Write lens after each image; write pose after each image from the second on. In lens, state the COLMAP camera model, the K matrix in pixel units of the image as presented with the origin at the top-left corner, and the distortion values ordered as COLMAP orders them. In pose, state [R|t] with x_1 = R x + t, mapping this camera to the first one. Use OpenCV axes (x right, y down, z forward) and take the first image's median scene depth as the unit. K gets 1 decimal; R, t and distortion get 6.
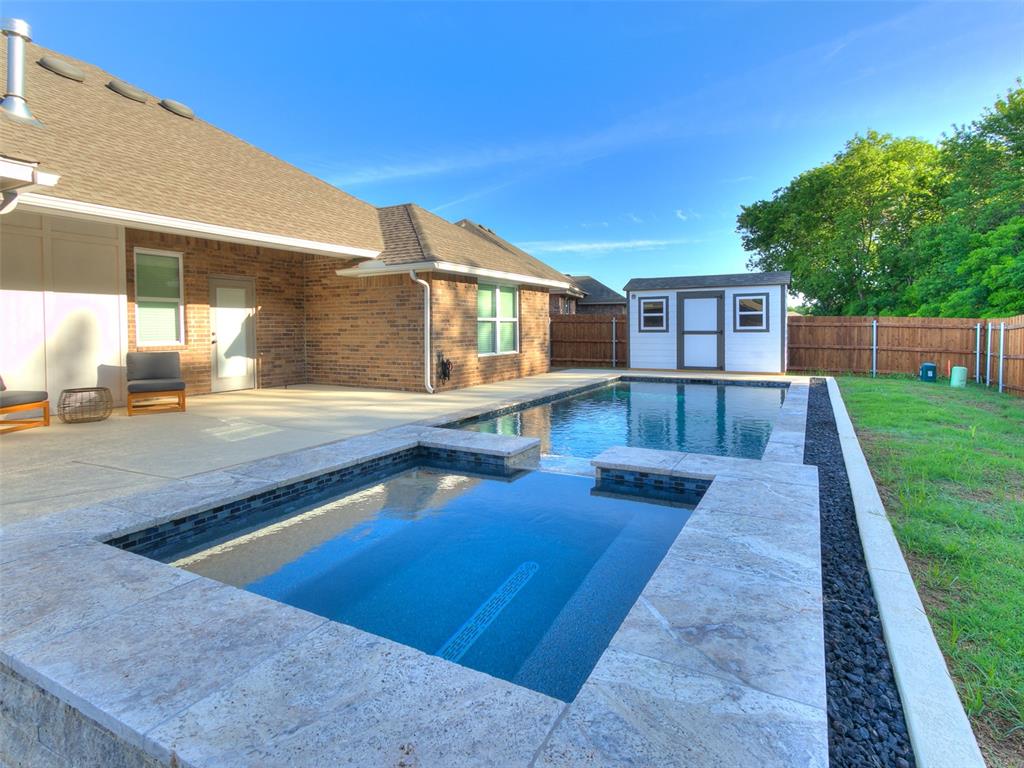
lens RADIAL K [[546.2, 0, 513.4], [0, 546.2, 339.4], [0, 0, 1]] dist [-0.000173, 0.033409]
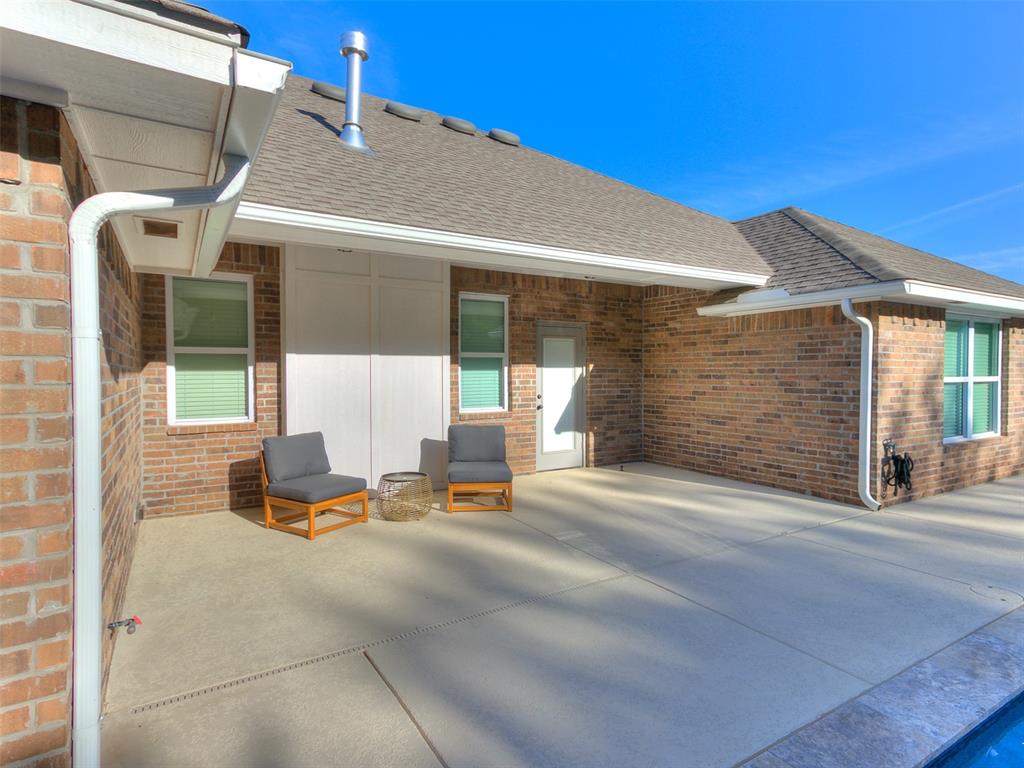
lens RADIAL K [[536.7, 0, 504.5], [0, 536.7, 380.3], [0, 0, 1]] dist [0.032580, 0.000792]
pose [[0.865039, 0.015405, -0.501468, -0.177563], [-0.016464, 0.999862, 0.002316, -0.030405], [0.501434, 0.006253, 0.865173, 0.267456]]
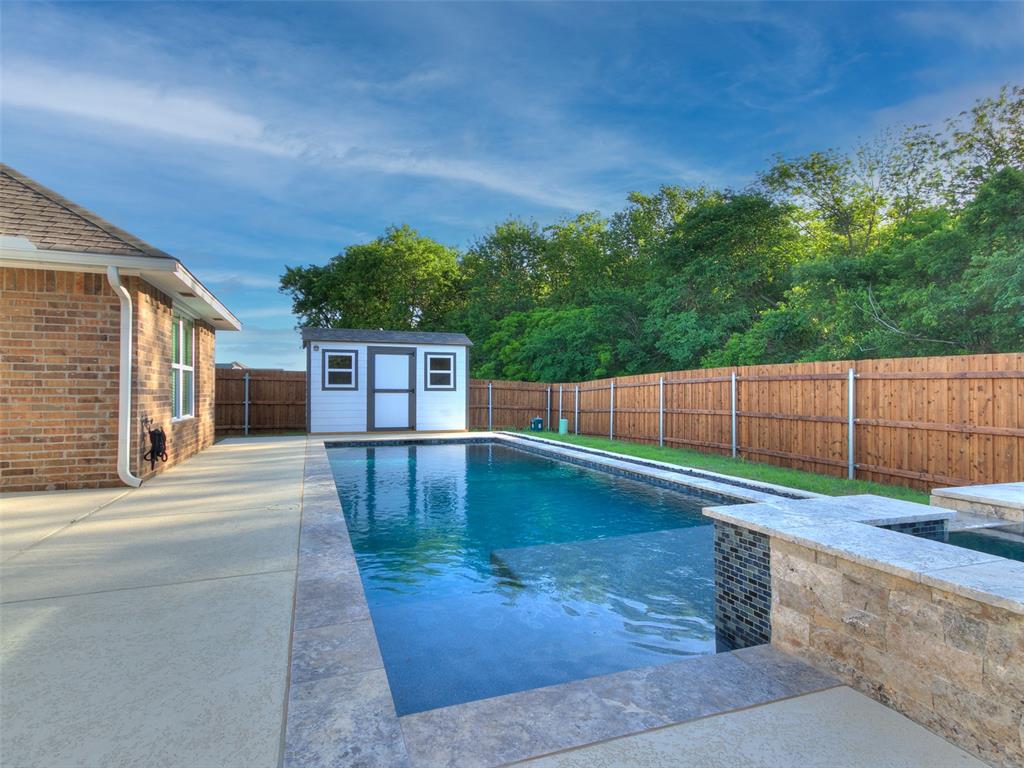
lens RADIAL K [[546.5, 0, 521.0], [0, 546.5, 386.7], [0, 0, 1]] dist [0.022332, 0.001453]
pose [[0.648621, 0.015698, 0.760950, -0.291056], [0.009187, 0.999553, -0.028451, 0.011587], [-0.761056, 0.025445, 0.648186, 0.279573]]
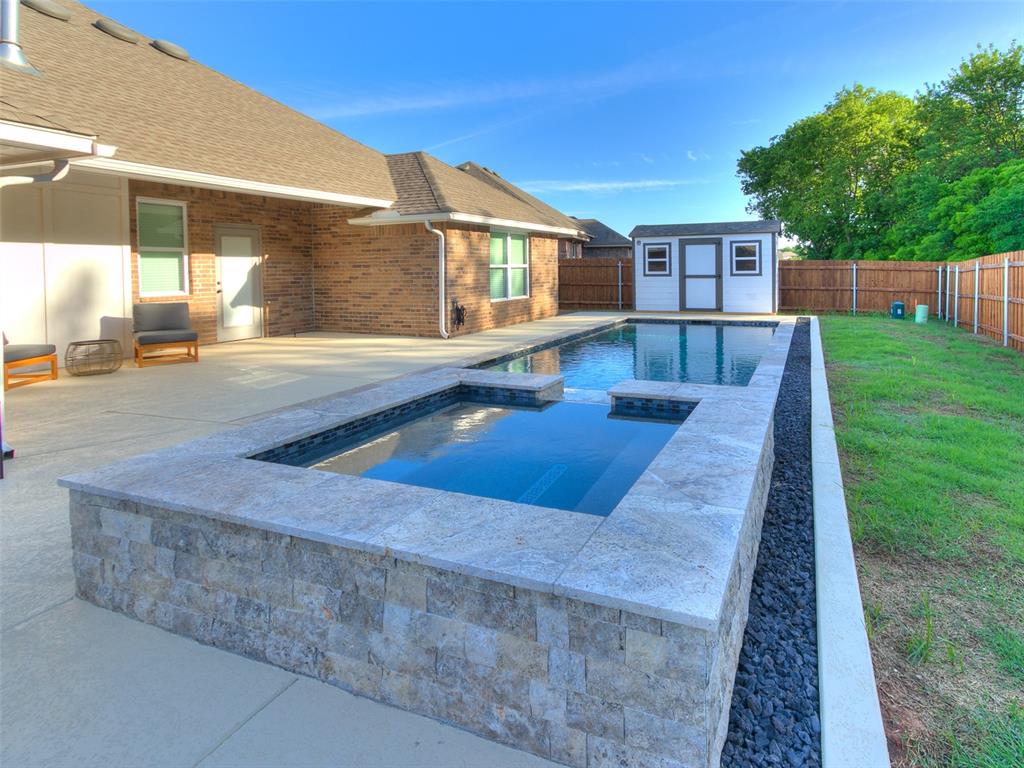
lens RADIAL K [[555.4, 0, 578.0], [0, 555.4, 283.5], [0, 0, 1]] dist [0.024633, -0.000337]
pose [[0.994105, -0.010285, 0.107930, -0.013905], [0.009899, 0.999943, 0.004110, -0.007030], [-0.107966, -0.003018, 0.994150, -0.060892]]
